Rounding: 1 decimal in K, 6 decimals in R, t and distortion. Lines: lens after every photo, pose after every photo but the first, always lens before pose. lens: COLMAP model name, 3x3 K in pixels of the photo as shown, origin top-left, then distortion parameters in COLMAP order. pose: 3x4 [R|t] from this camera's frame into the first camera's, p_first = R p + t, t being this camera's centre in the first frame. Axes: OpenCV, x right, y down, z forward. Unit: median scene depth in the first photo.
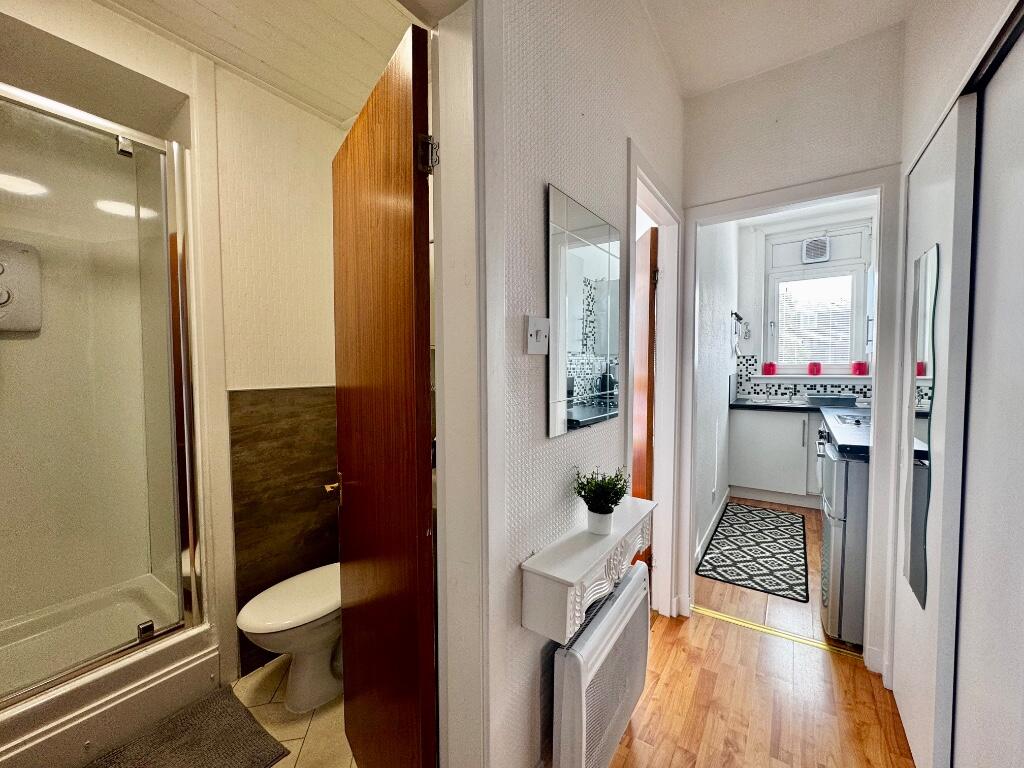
lens RADIAL K [[408.1, 0, 512.2], [0, 408.1, 382.4], [0, 0, 1]] dist [-0.000671, 0.000043]
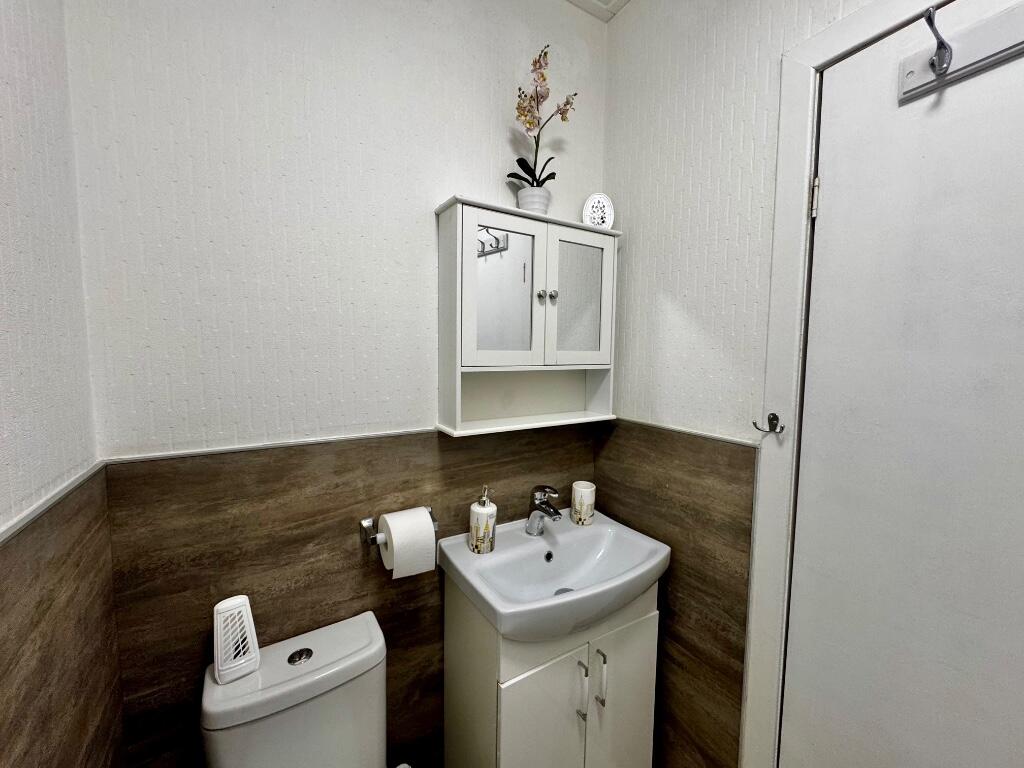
lens RADIAL K [[408.1, 0, 512.2], [0, 408.1, 382.4], [0, 0, 1]] dist [-0.000671, 0.000043]
pose [[0.402589, -0.061277, 0.913327, -0.690578], [0.023757, 0.998120, 0.056493, -0.092472], [-0.915072, -0.001046, 0.403288, 0.615119]]
